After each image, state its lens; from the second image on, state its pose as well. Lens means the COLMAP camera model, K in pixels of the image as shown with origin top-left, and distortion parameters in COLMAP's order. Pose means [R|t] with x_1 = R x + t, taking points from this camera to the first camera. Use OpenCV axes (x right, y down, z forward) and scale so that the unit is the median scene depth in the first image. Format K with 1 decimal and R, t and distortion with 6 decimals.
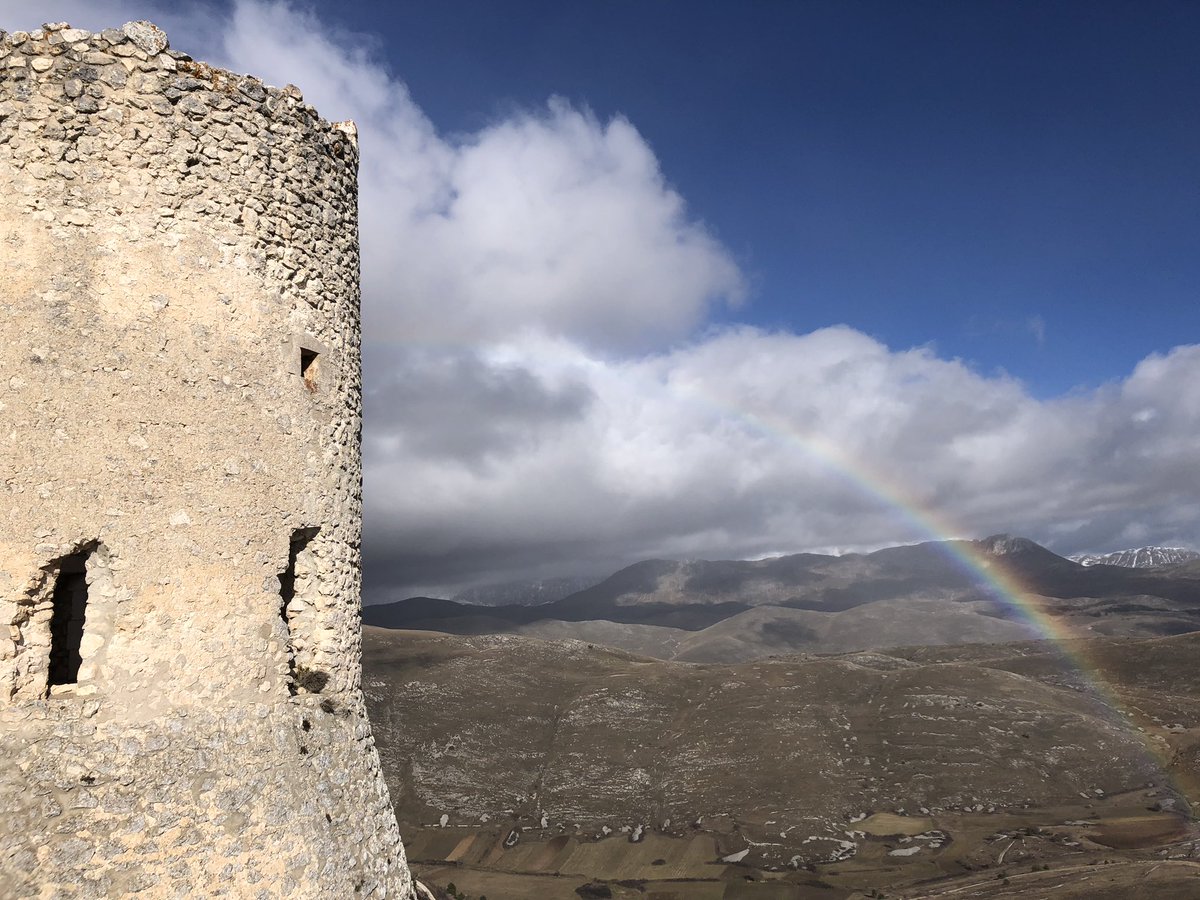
lens RADIAL K [[973.0, 0, 601.6], [0, 973.0, 438.6], [0, 0, 1]] dist [0.011835, 0.011776]
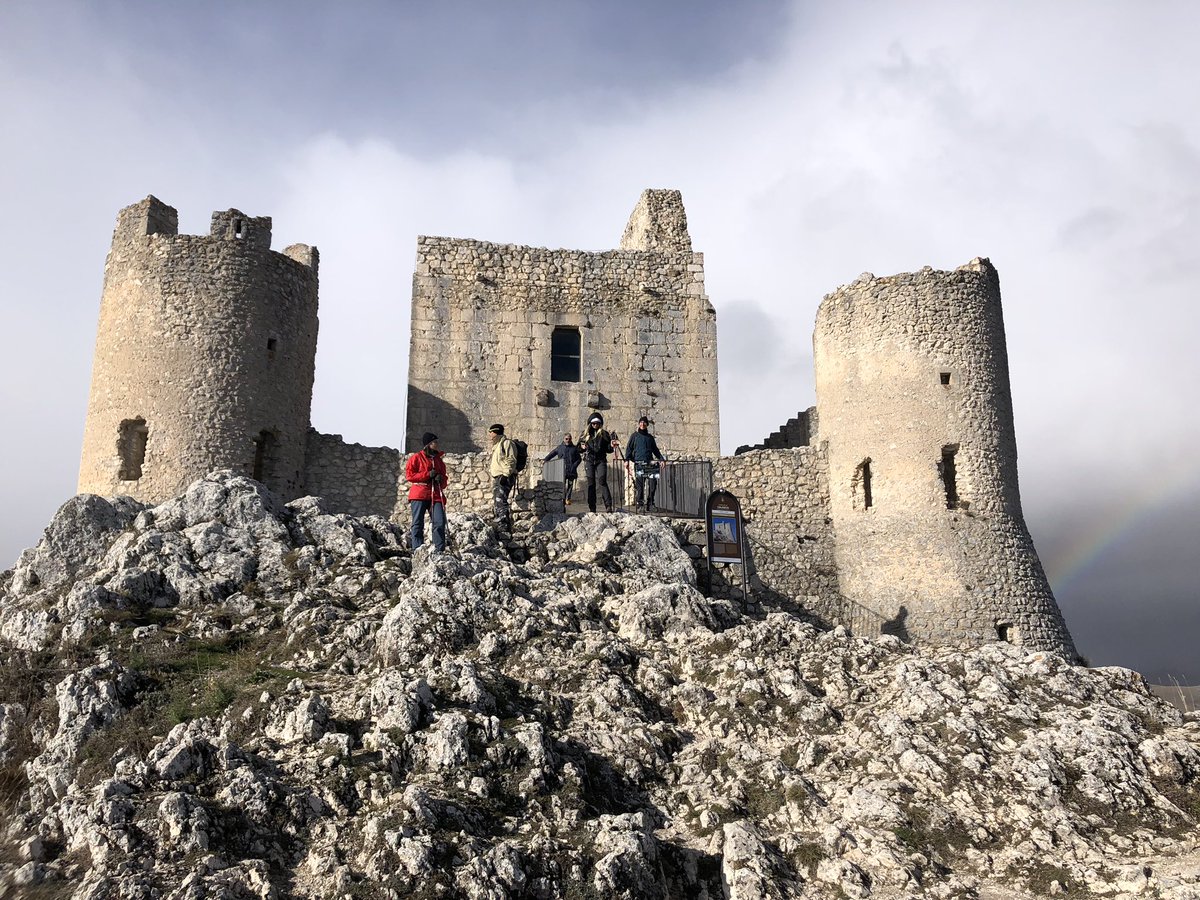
lens RADIAL K [[973.0, 0, 600.1], [0, 973.0, 449.0], [0, 0, 1]] dist [0.011835, 0.011776]
pose [[0.427461, -0.157468, -0.890214, 1.637612], [0.157138, 0.982665, -0.098368, 0.223476], [0.890272, -0.097838, 0.444796, -0.963566]]
